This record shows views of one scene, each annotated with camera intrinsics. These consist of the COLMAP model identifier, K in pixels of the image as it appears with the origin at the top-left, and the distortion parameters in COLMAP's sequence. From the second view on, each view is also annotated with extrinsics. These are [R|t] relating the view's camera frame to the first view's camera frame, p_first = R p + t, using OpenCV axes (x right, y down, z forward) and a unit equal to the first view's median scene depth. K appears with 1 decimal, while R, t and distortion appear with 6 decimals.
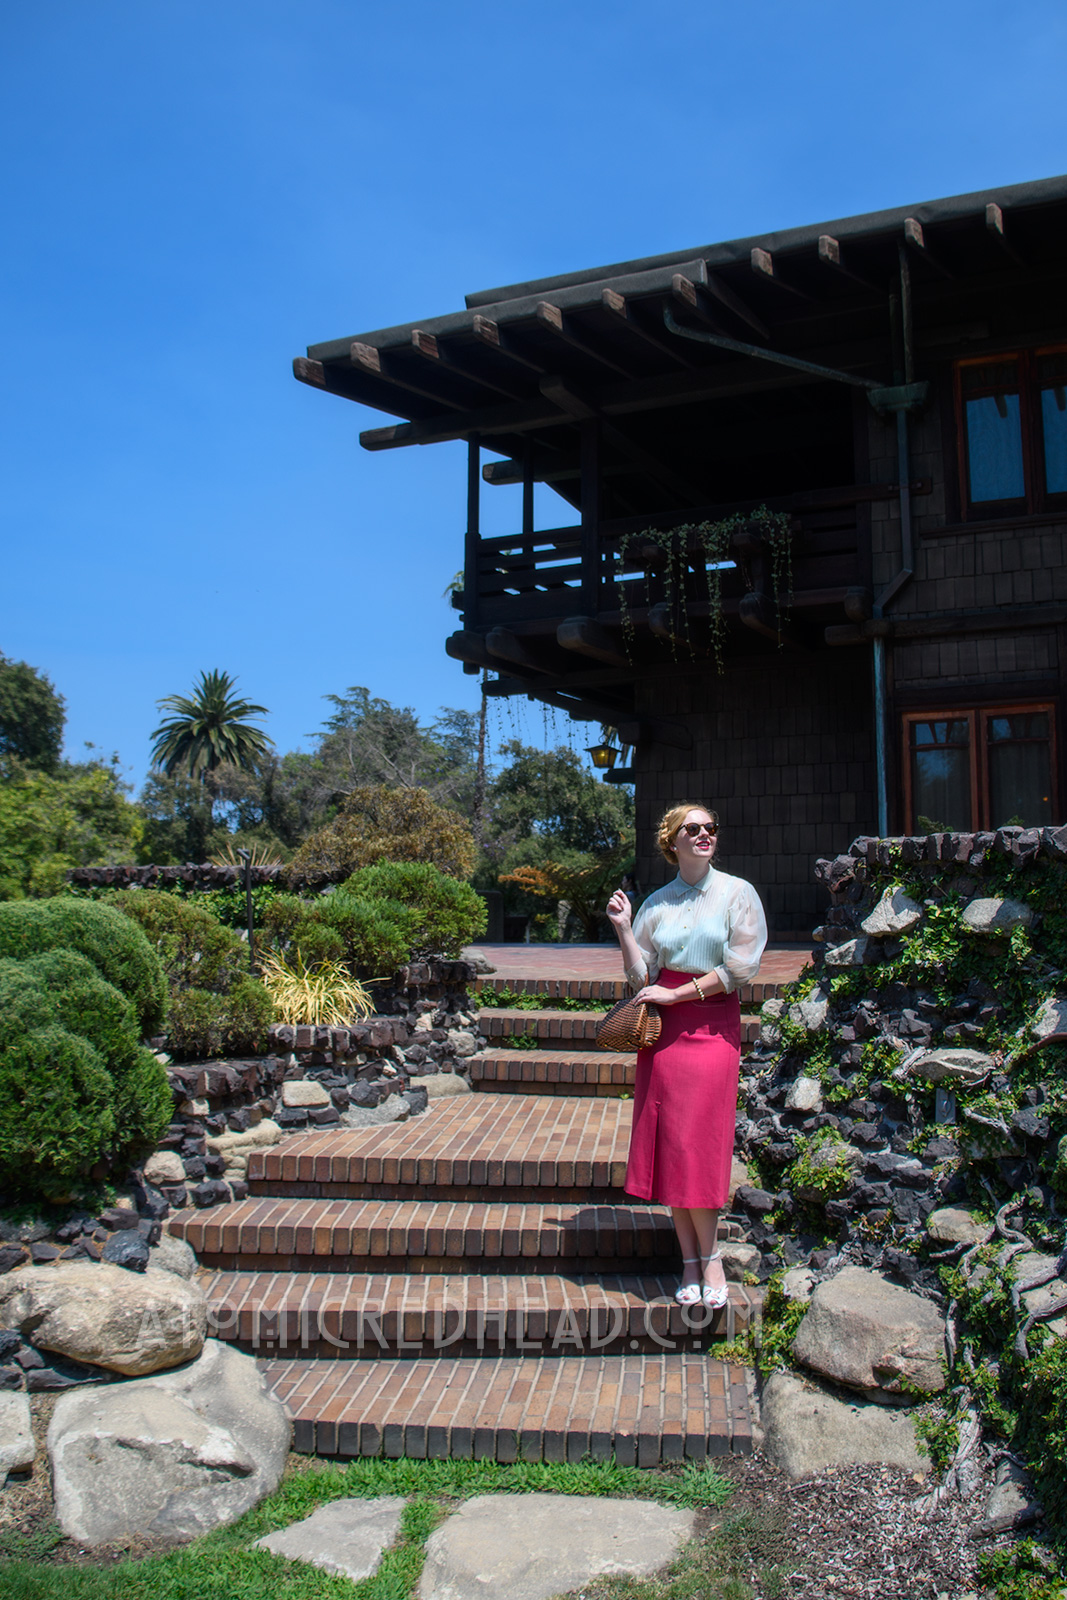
lens RADIAL K [[1457.9, 0, 534.7], [0, 1457.9, 739.0], [0, 0, 1]] dist [-0.111725, 0.009045]
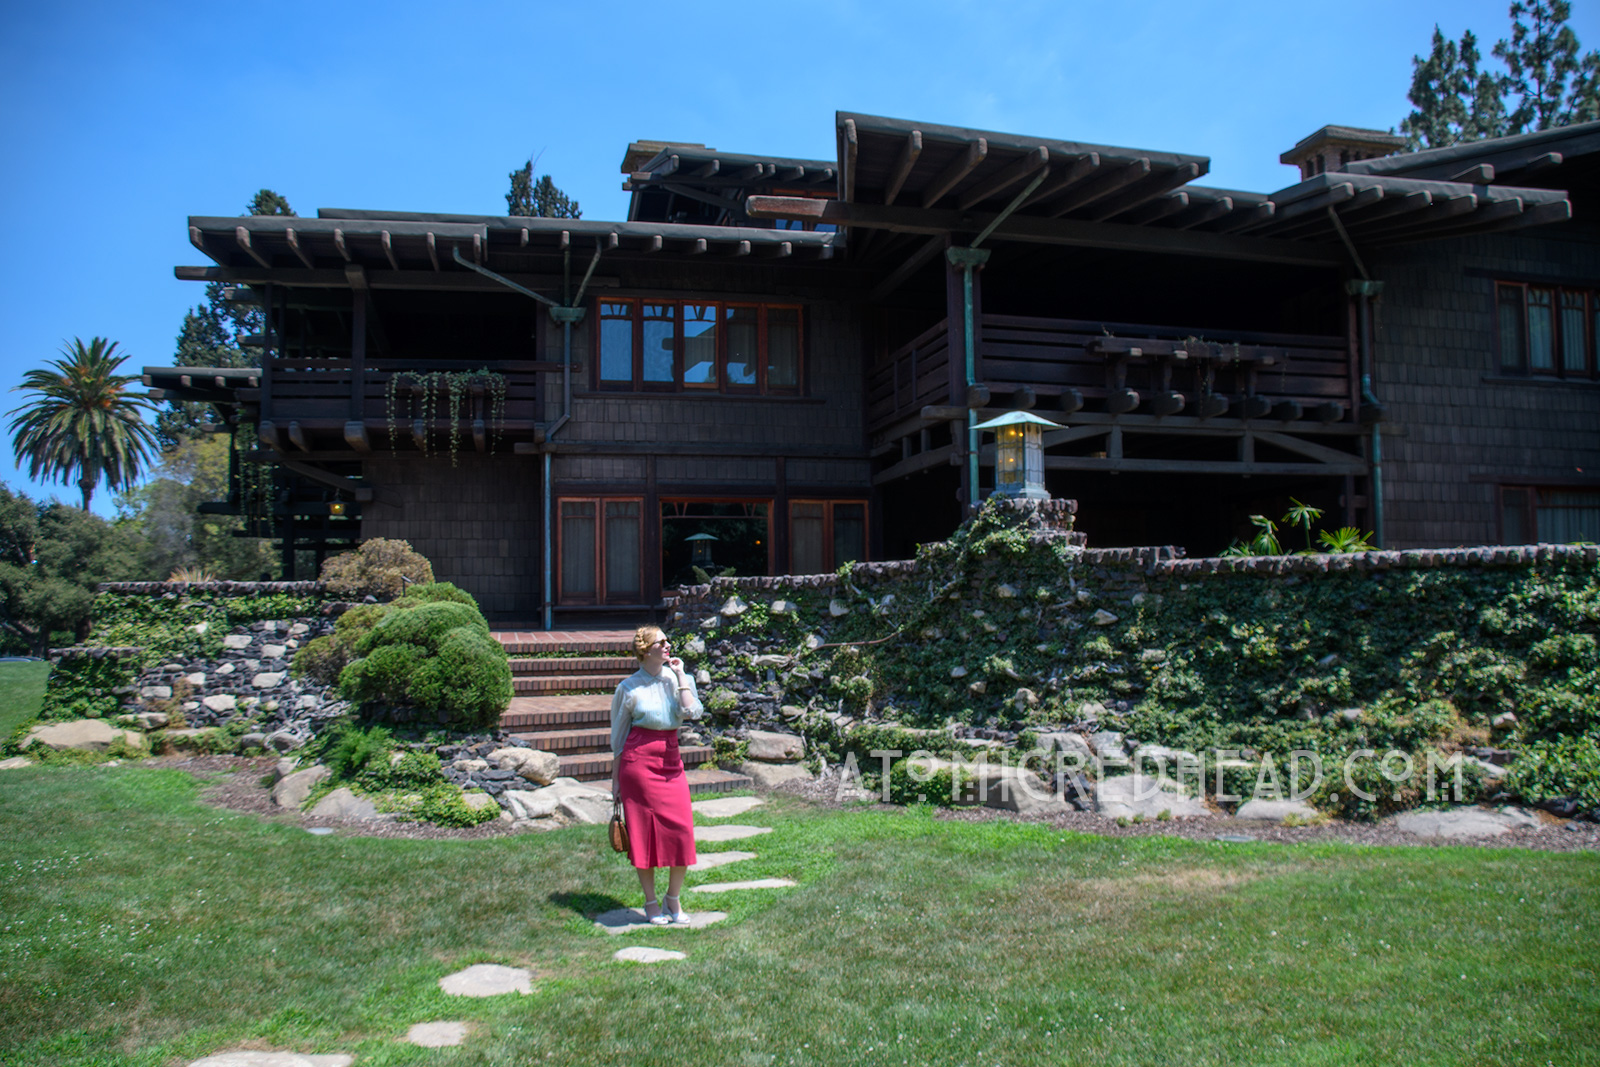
lens RADIAL K [[1255.7, 0, 800.0], [0, 1255.7, 533.5], [0, 0, 1]] dist [-0.088467, 0.001776]
pose [[0.774554, 0.031240, 0.631736, -0.191310], [-0.064214, 0.997503, 0.029403, -0.015027], [-0.629240, -0.063340, 0.774626, -0.143737]]
